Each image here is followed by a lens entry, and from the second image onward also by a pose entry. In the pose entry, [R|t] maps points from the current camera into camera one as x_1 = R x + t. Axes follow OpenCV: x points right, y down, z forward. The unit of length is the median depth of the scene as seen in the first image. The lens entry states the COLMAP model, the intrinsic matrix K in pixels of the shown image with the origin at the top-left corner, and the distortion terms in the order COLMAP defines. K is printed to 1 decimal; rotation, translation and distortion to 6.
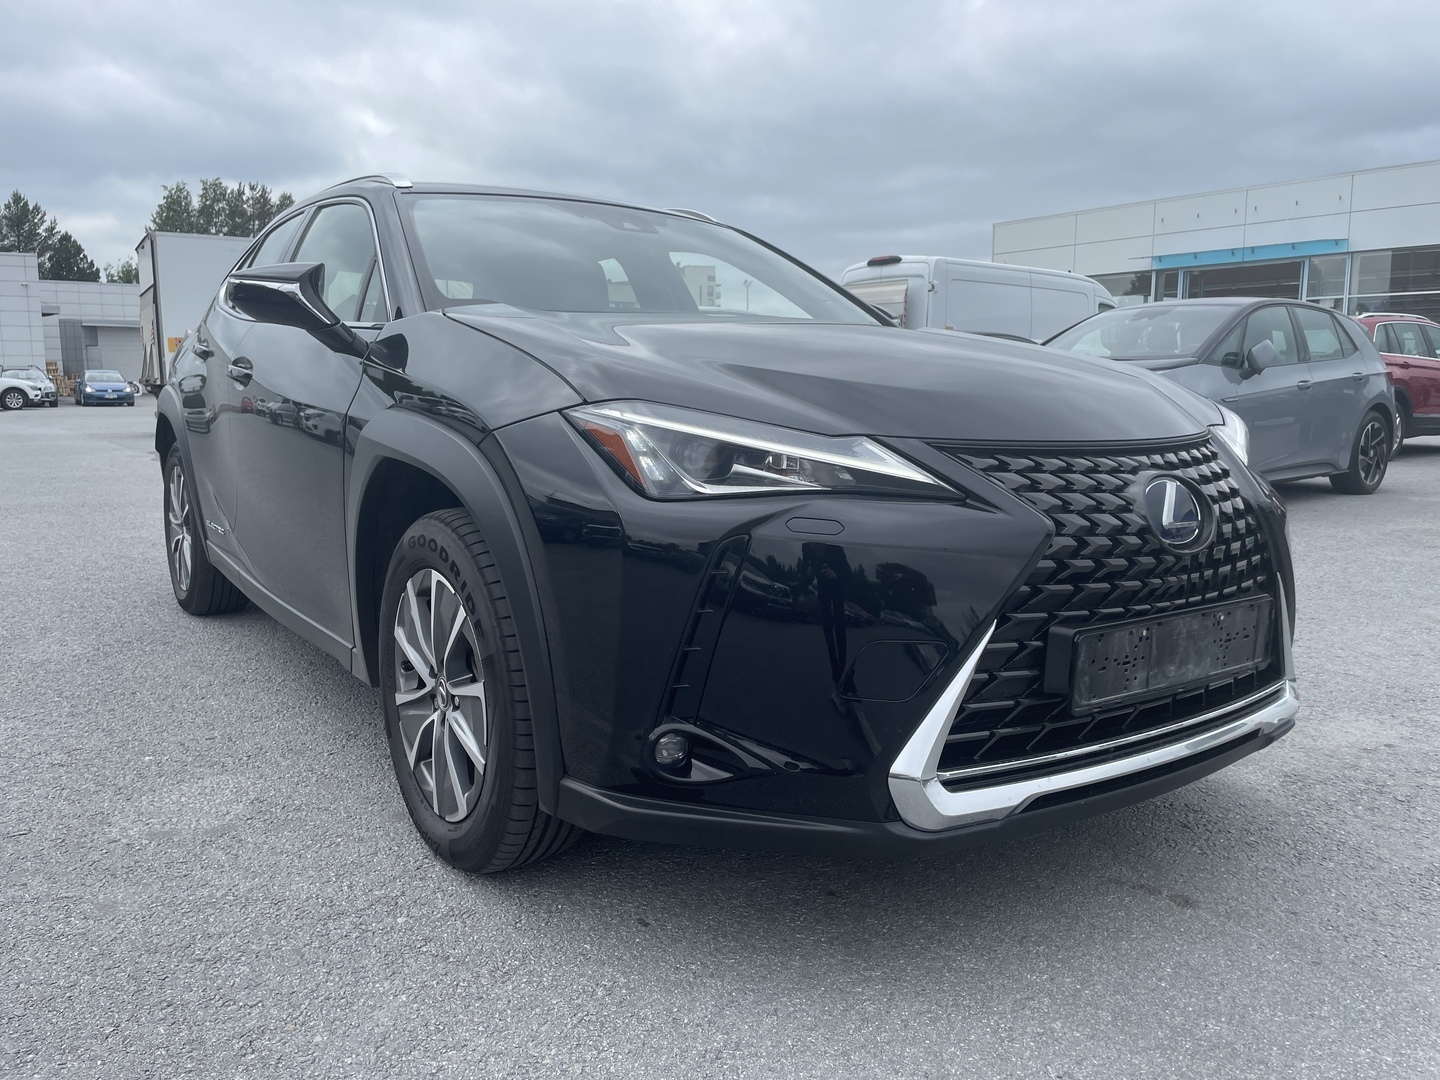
lens RADIAL K [[1093.3, 0, 724.5], [0, 1093.3, 542.0], [0, 0, 1]] dist [0.073722, -0.105767]
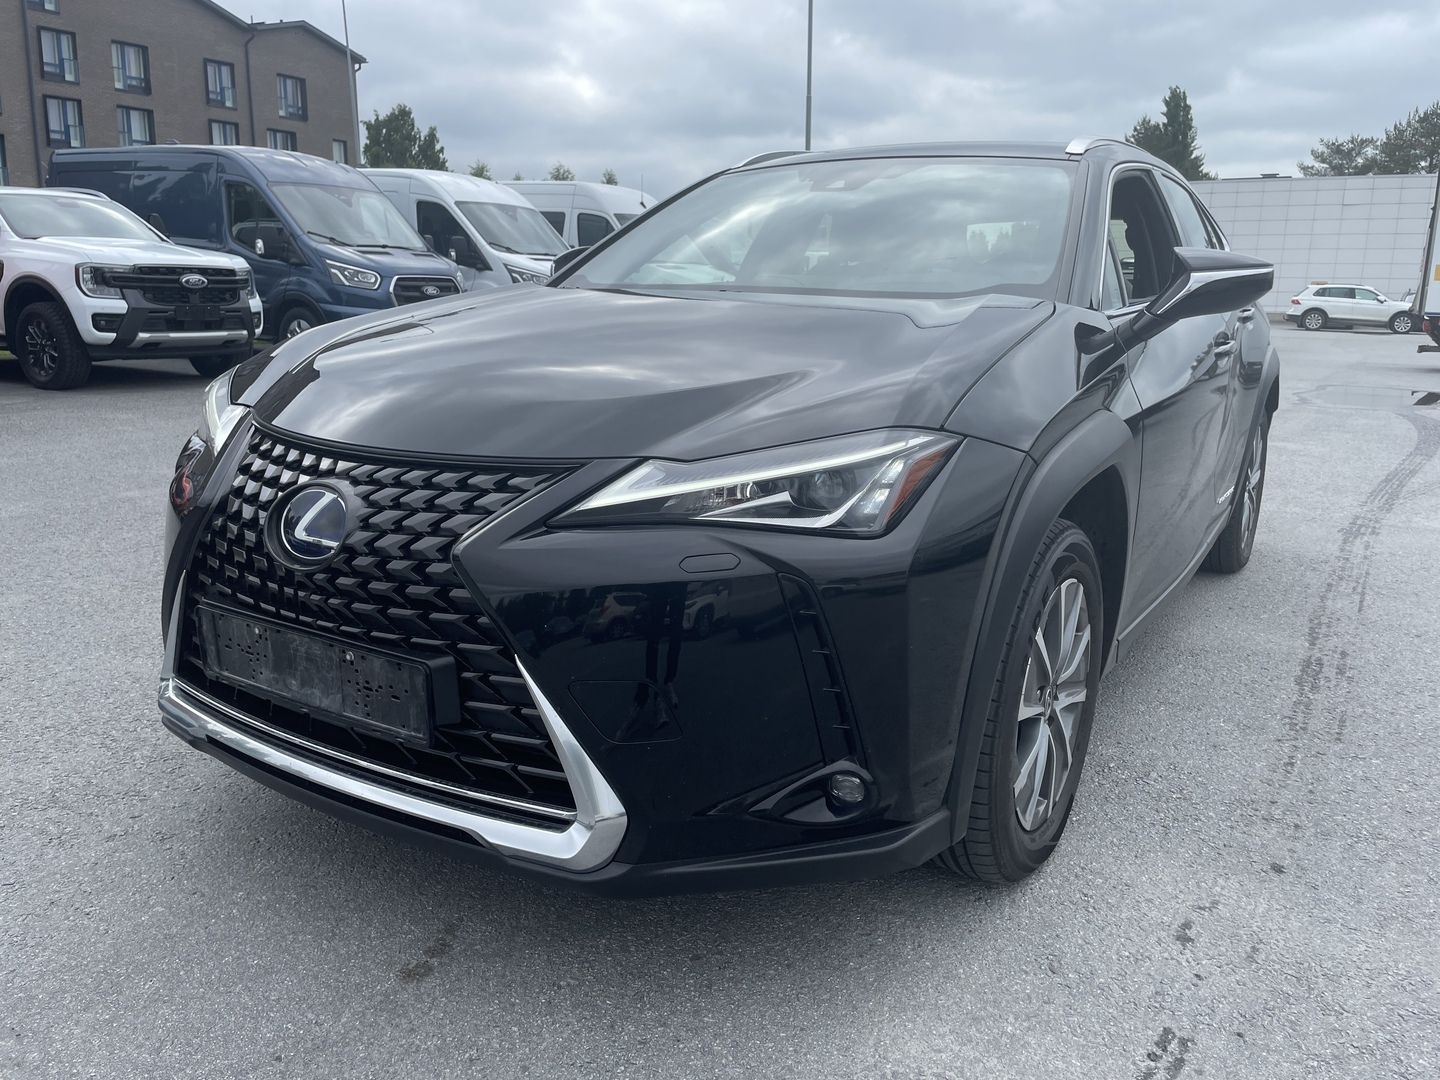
lens RADIAL K [[1093.3, 0, 726.7], [0, 1093.3, 525.9], [0, 0, 1]] dist [0.073722, -0.105767]
pose [[0.387637, 0.195507, -0.900841, 1.226874], [-0.145607, 0.977968, 0.149590, -0.192414], [0.910240, 0.073182, 0.407563, 0.828315]]
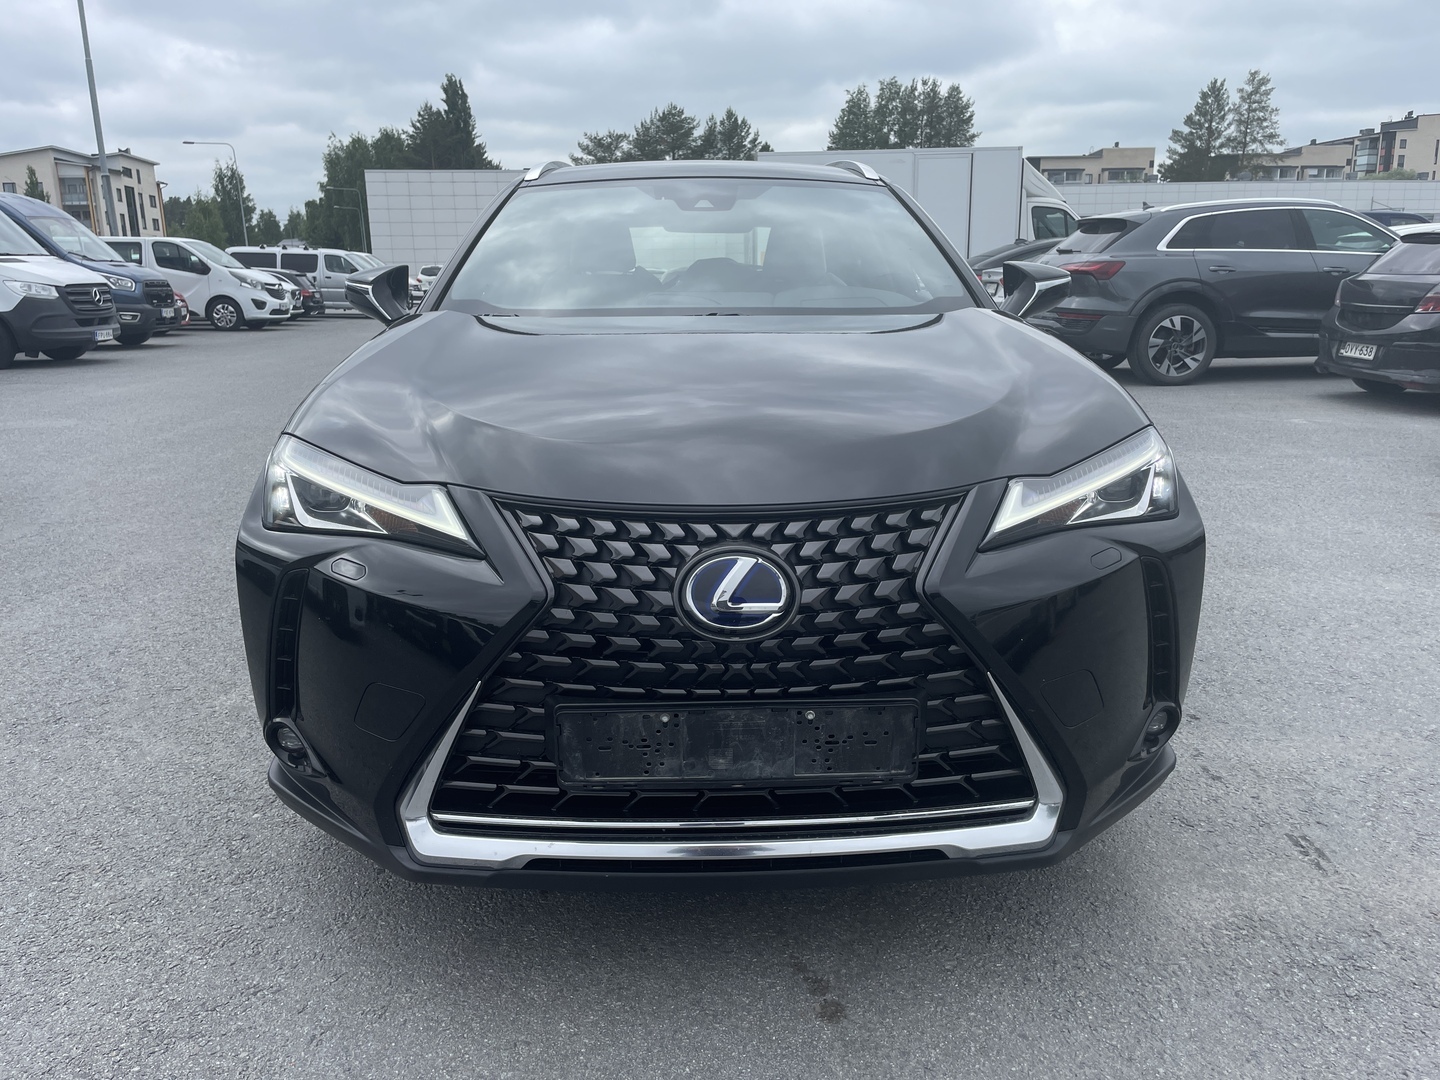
lens RADIAL K [[1093.3, 0, 718.7], [0, 1093.3, 545.1], [0, 0, 1]] dist [0.073722, -0.105767]
pose [[0.838361, 0.115788, -0.532677, 0.763553], [-0.061814, 0.991071, 0.118142, -0.150103], [0.541600, -0.066119, 0.838032, 0.218721]]
